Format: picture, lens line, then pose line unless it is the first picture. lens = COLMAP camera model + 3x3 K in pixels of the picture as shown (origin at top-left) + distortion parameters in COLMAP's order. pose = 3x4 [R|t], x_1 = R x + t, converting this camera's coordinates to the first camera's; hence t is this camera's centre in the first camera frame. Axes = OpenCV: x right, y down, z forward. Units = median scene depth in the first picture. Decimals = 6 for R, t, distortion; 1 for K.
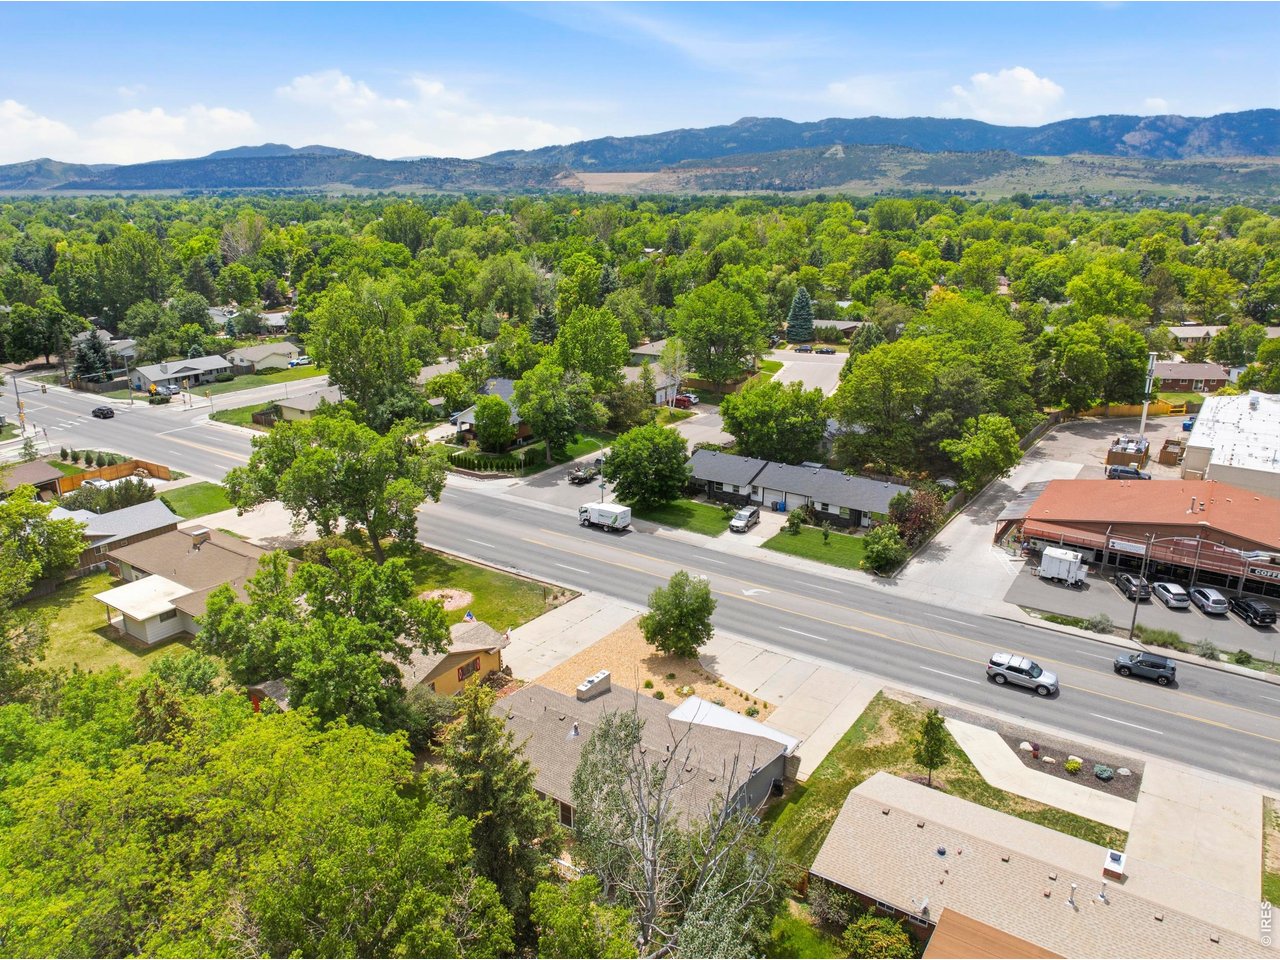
lens RADIAL K [[896.3, 0, 640.0], [0, 896.3, 480.0], [0, 0, 1]] dist [-0.035344, 0.008365]
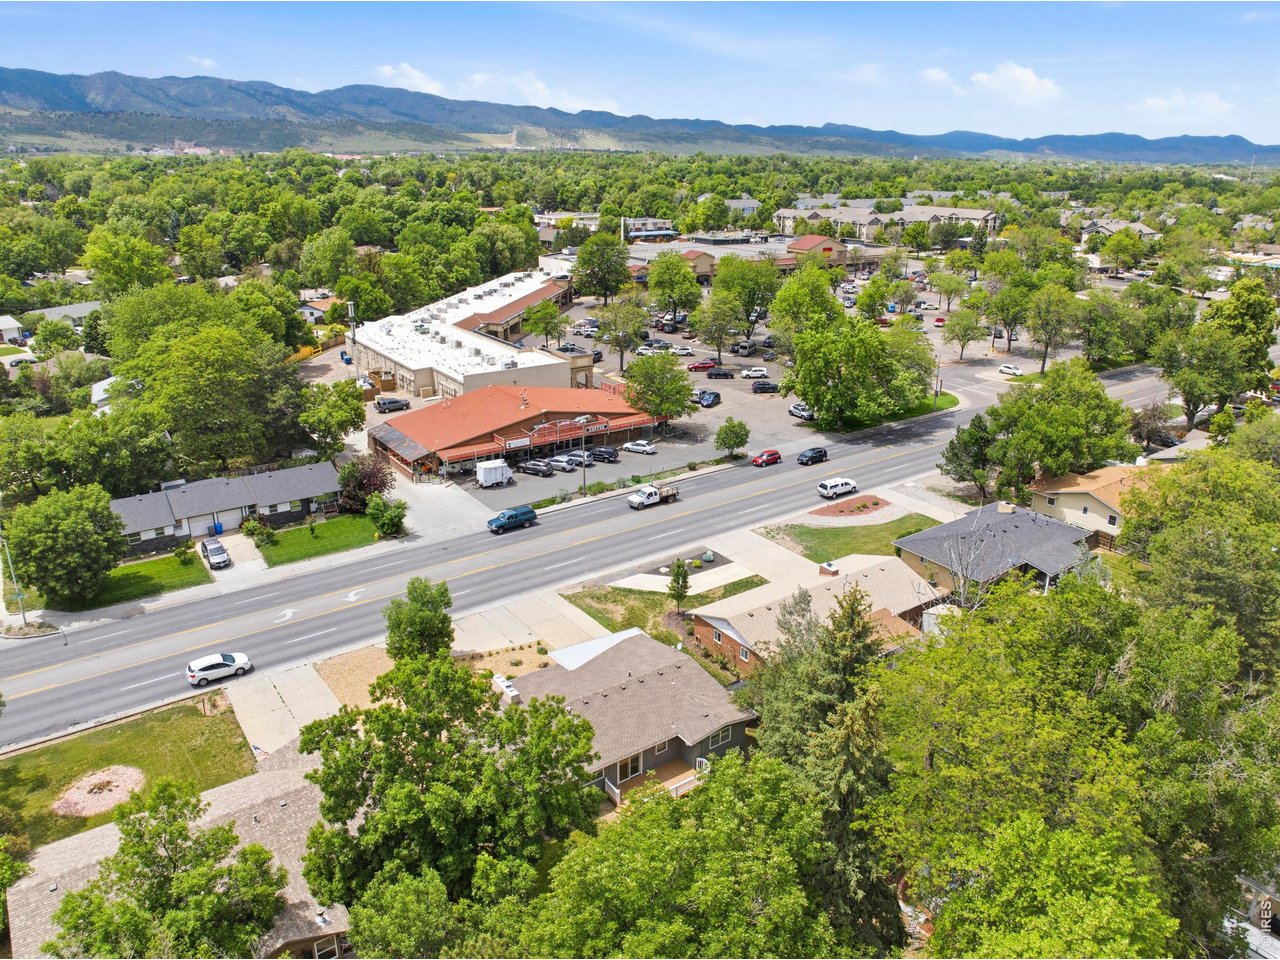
lens RADIAL K [[896.3, 0, 640.0], [0, 896.3, 480.0], [0, 0, 1]] dist [-0.035344, 0.008365]
pose [[0.352587, -0.322030, 0.878623, -0.507035], [0.276945, 0.932770, 0.230740, -0.115142], [-0.893859, 0.161975, 0.418067, 0.252090]]
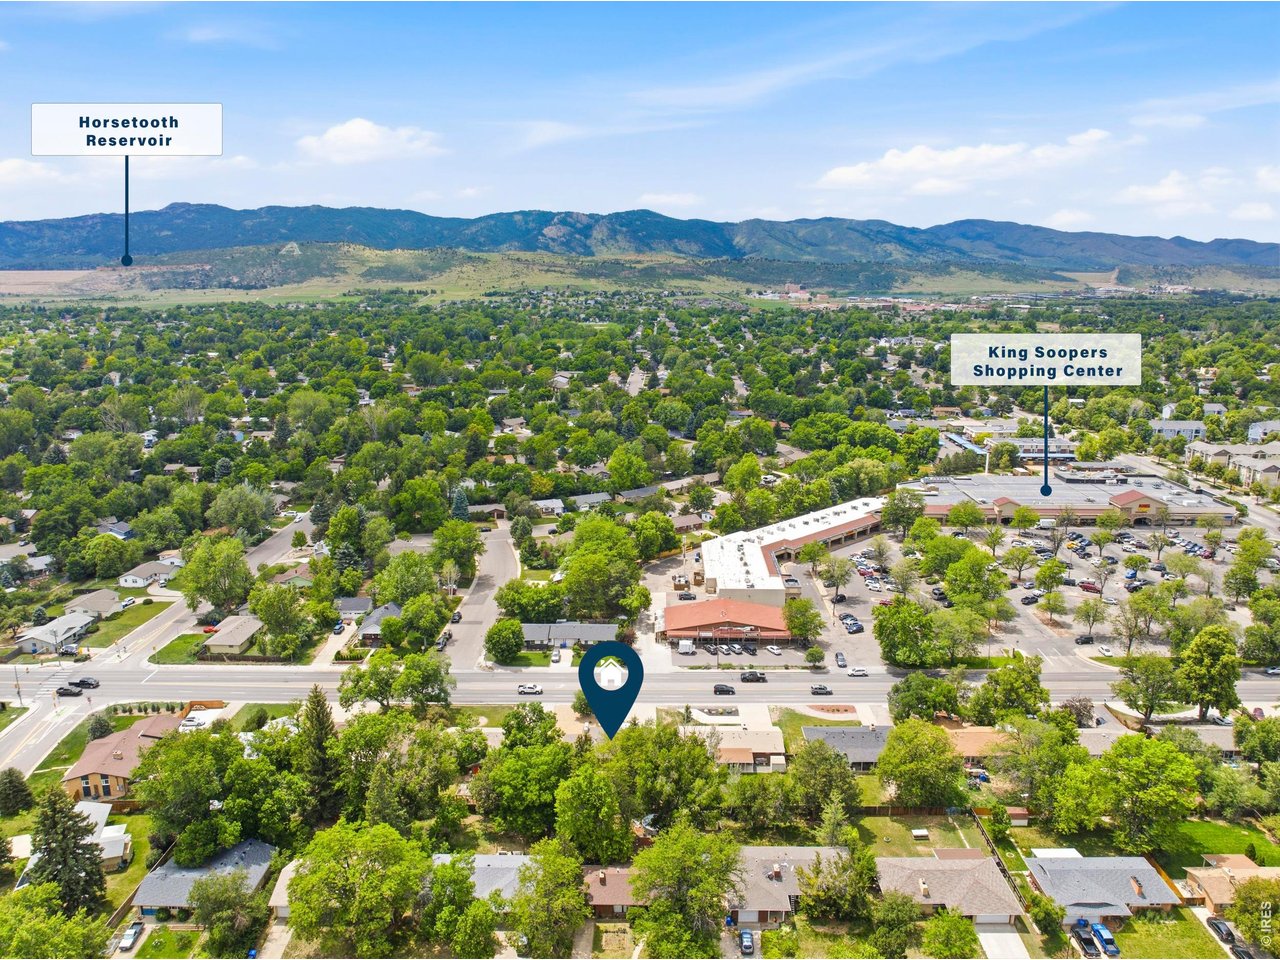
lens RADIAL K [[896.3, 0, 640.0], [0, 896.3, 480.0], [0, 0, 1]] dist [-0.035344, 0.008365]
pose [[0.836418, -0.125014, 0.533644, -0.869734], [0.170257, 0.984736, -0.036168, -0.279019], [-0.520977, 0.121108, 0.844936, -1.072189]]
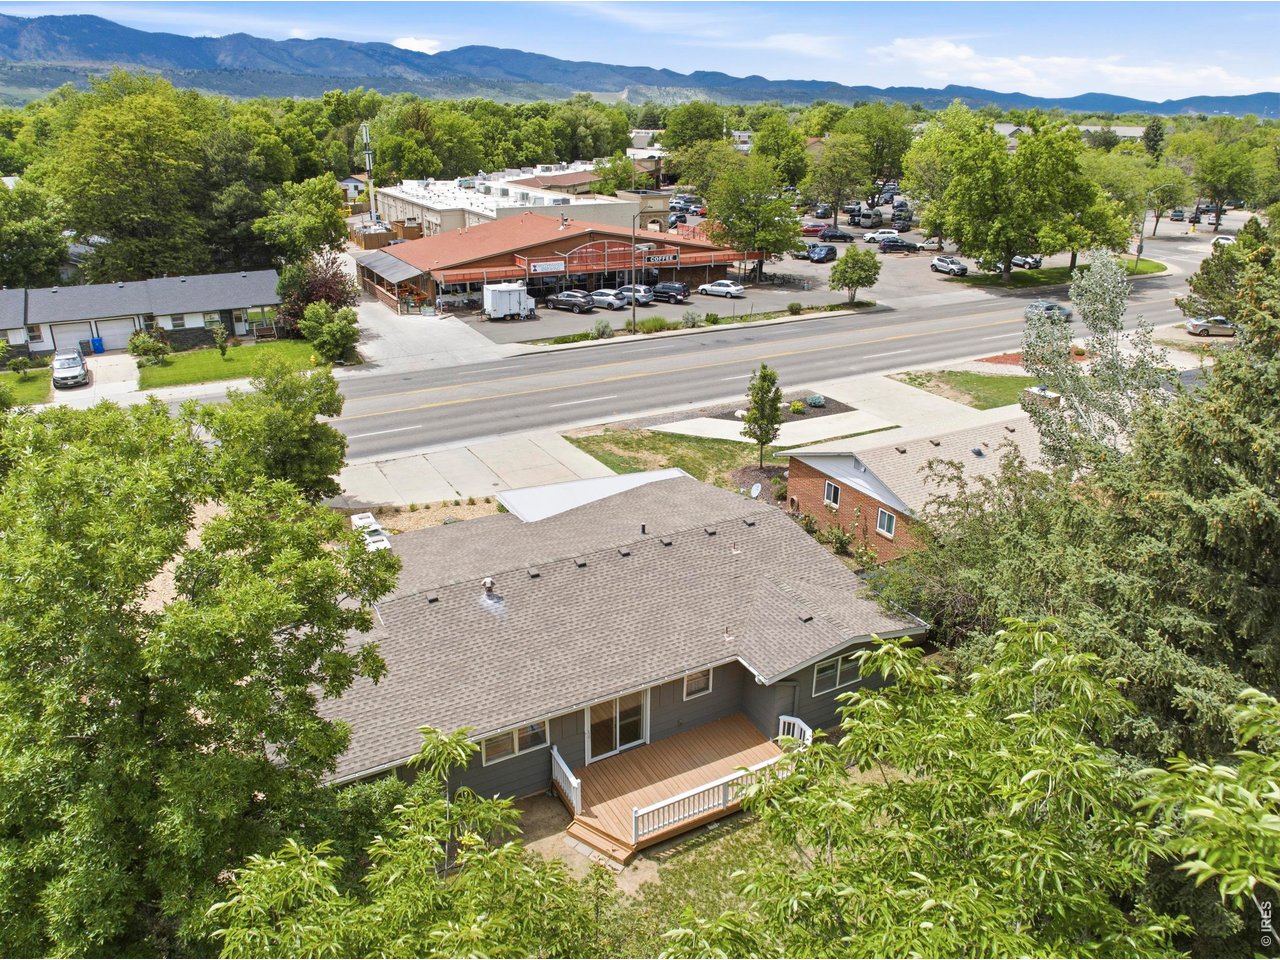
lens RADIAL K [[897.4, 0, 640.0], [0, 897.4, 480.0], [0, 0, 1]] dist [-0.036278, -0.001040]
pose [[0.458961, -0.334923, 0.822910, -0.226804], [0.261759, 0.936087, 0.234995, 0.078474], [-0.849021, 0.107551, 0.517297, 0.396783]]
